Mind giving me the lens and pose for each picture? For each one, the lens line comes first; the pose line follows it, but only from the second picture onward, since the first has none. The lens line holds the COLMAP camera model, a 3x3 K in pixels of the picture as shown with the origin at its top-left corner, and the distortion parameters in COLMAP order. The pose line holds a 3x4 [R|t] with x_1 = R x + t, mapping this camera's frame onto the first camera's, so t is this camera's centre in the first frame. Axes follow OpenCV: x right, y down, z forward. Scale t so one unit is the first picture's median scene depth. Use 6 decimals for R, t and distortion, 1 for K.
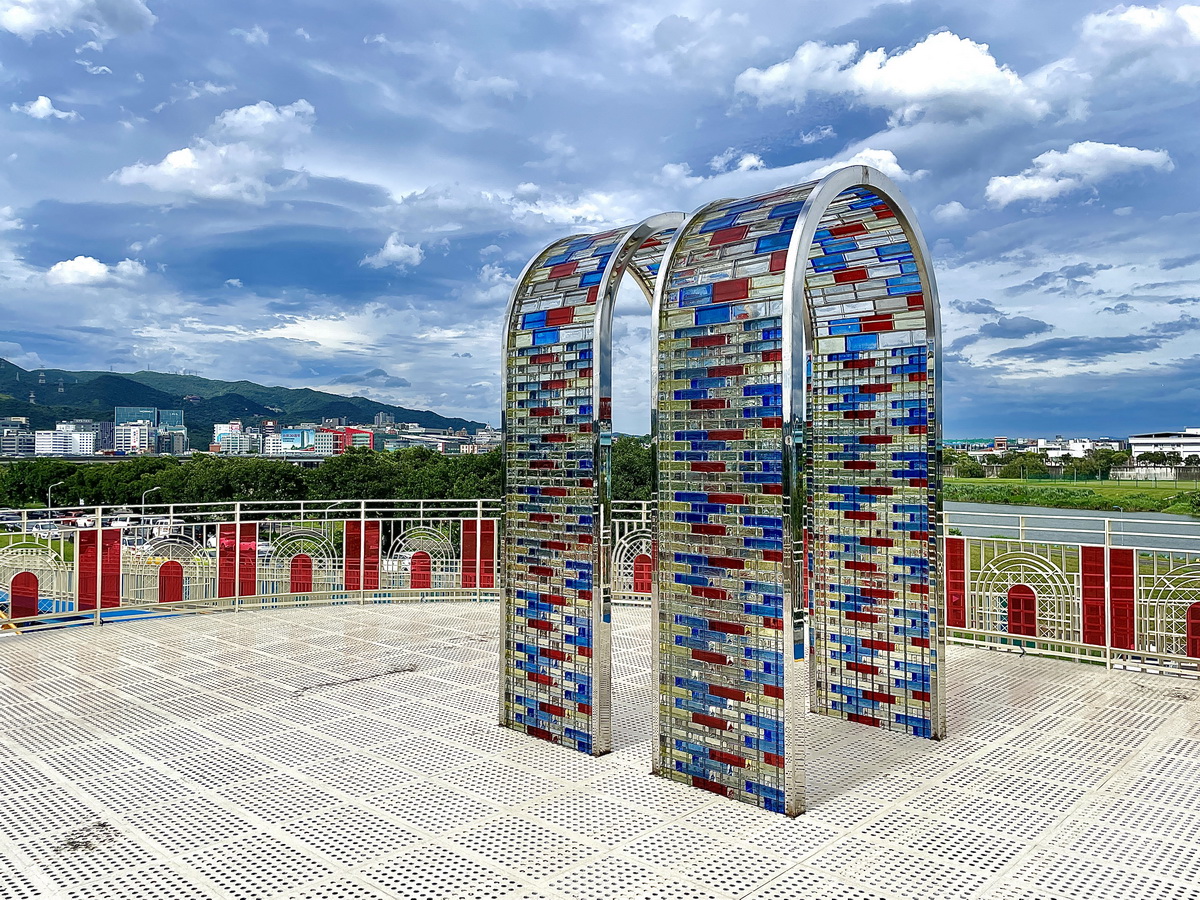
lens RADIAL K [[894.7, 0, 596.1], [0, 894.7, 451.8], [0, 0, 1]] dist [0.037609, -0.011429]
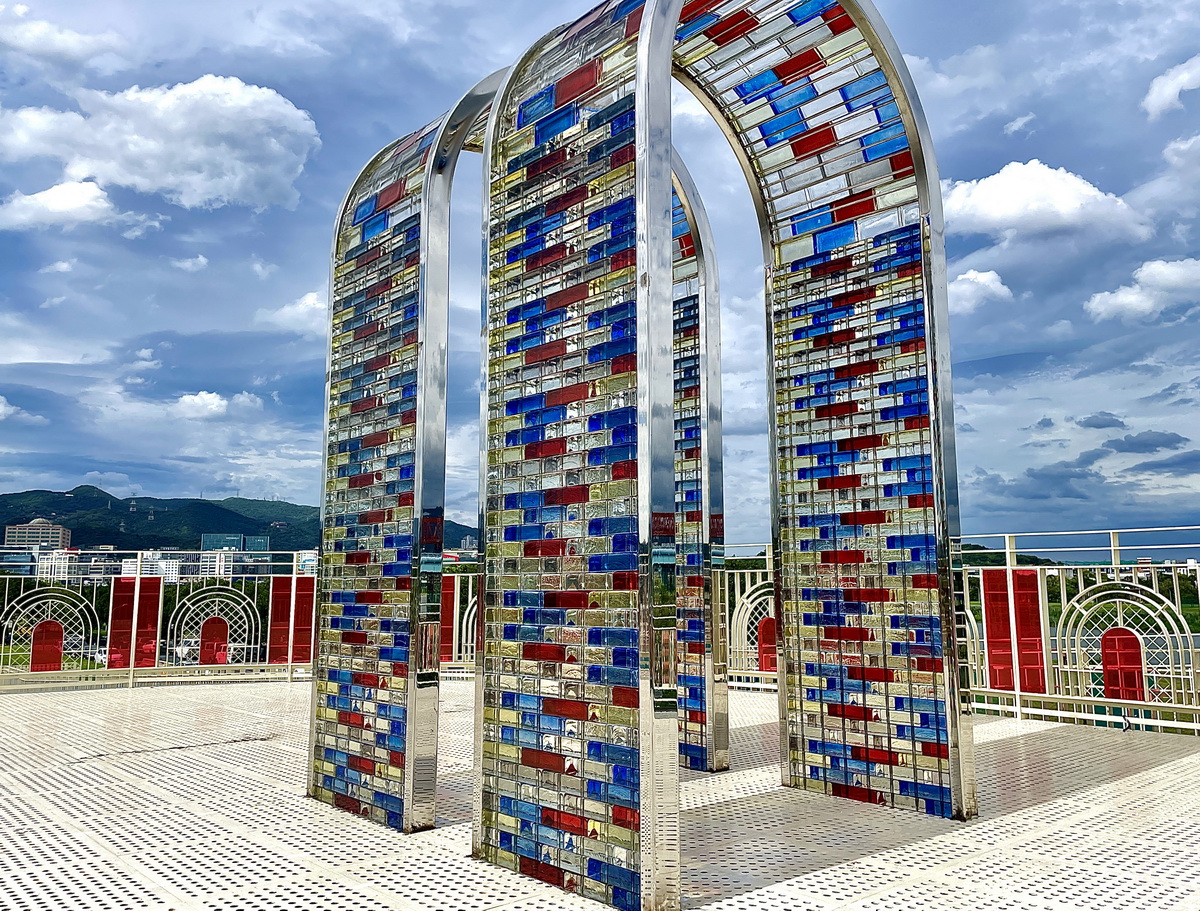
lens RADIAL K [[943.9, 0, 622.9], [0, 943.9, 465.1], [0, 0, 1]] dist [0.036563, 0.005700]
pose [[0.997238, -0.015063, -0.072724, 0.184456], [0.006486, 0.993137, -0.116773, 0.142175], [0.073984, 0.115979, 0.990492, 0.279342]]
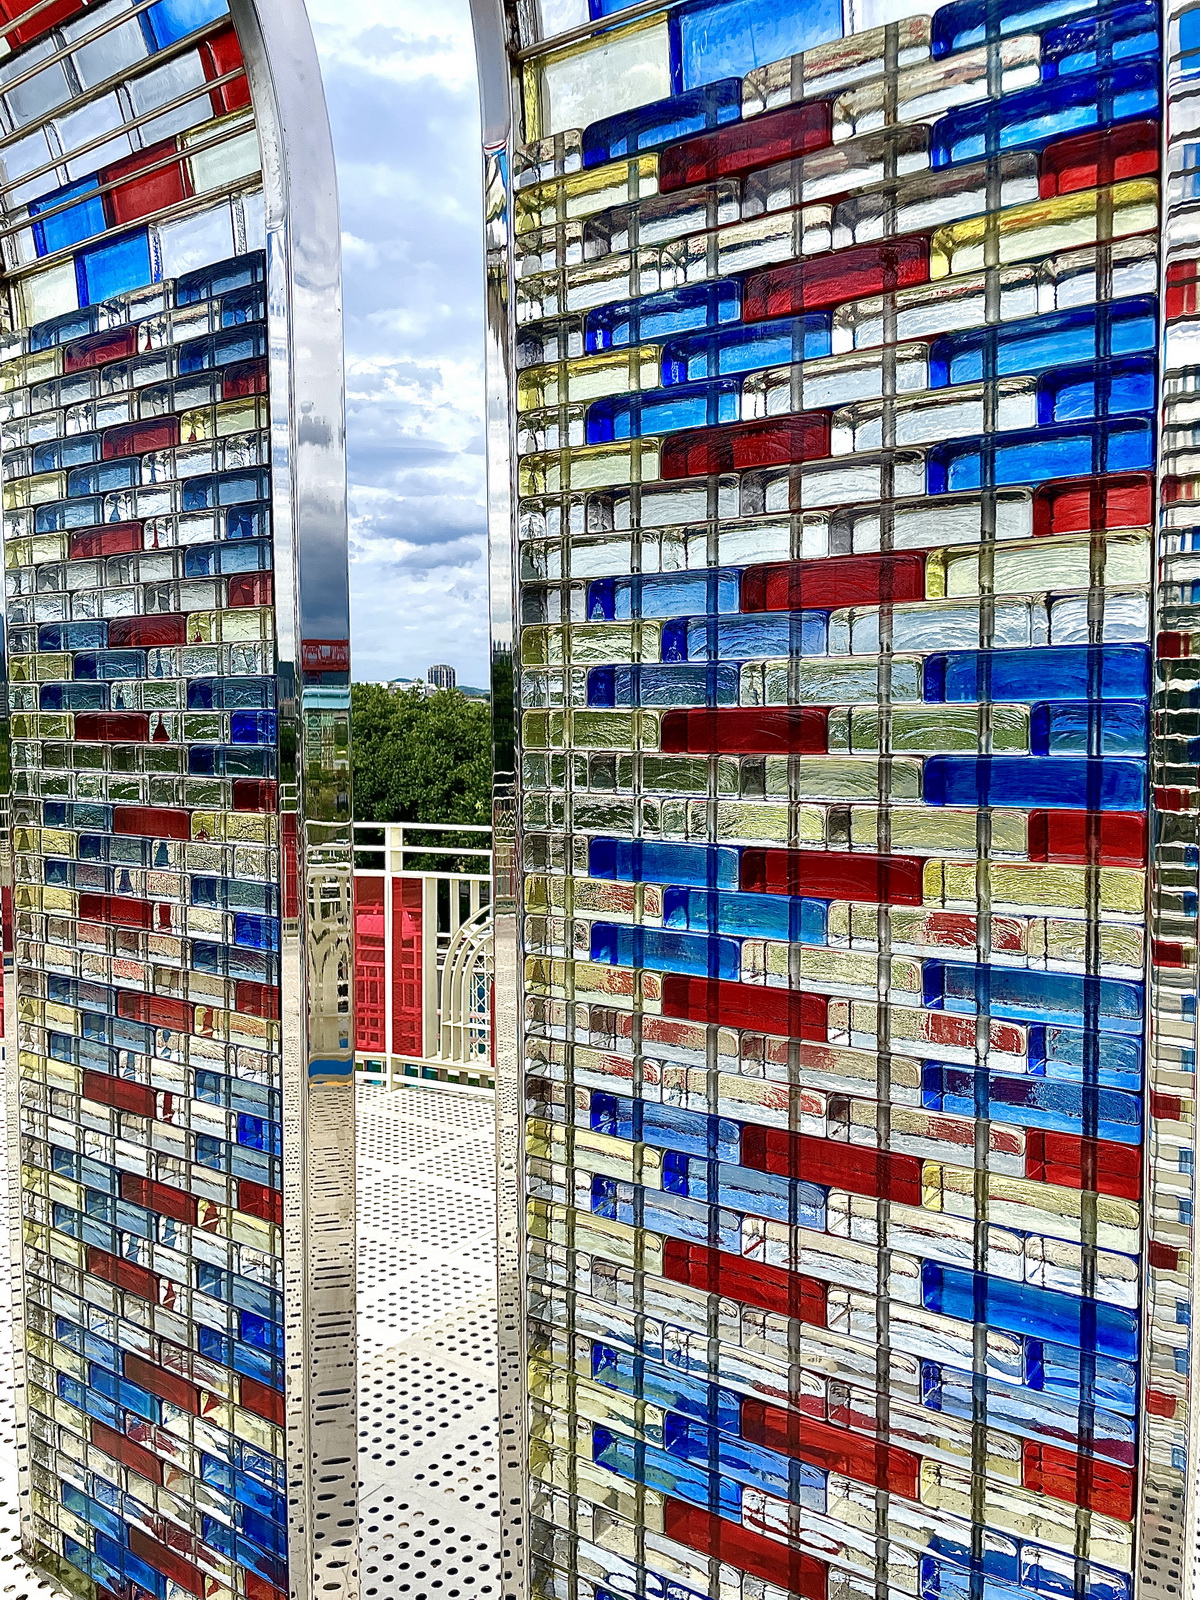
lens RADIAL K [[1192.9, 0, 610.2], [0, 1192.9, 798.0], [0, 0, 1]] dist [0.037609, -0.011429]
pose [[0.989423, -0.011029, 0.144637, 0.234988], [0.000635, 0.997425, 0.071712, 0.011581], [-0.145056, -0.070861, 0.986883, 0.773622]]
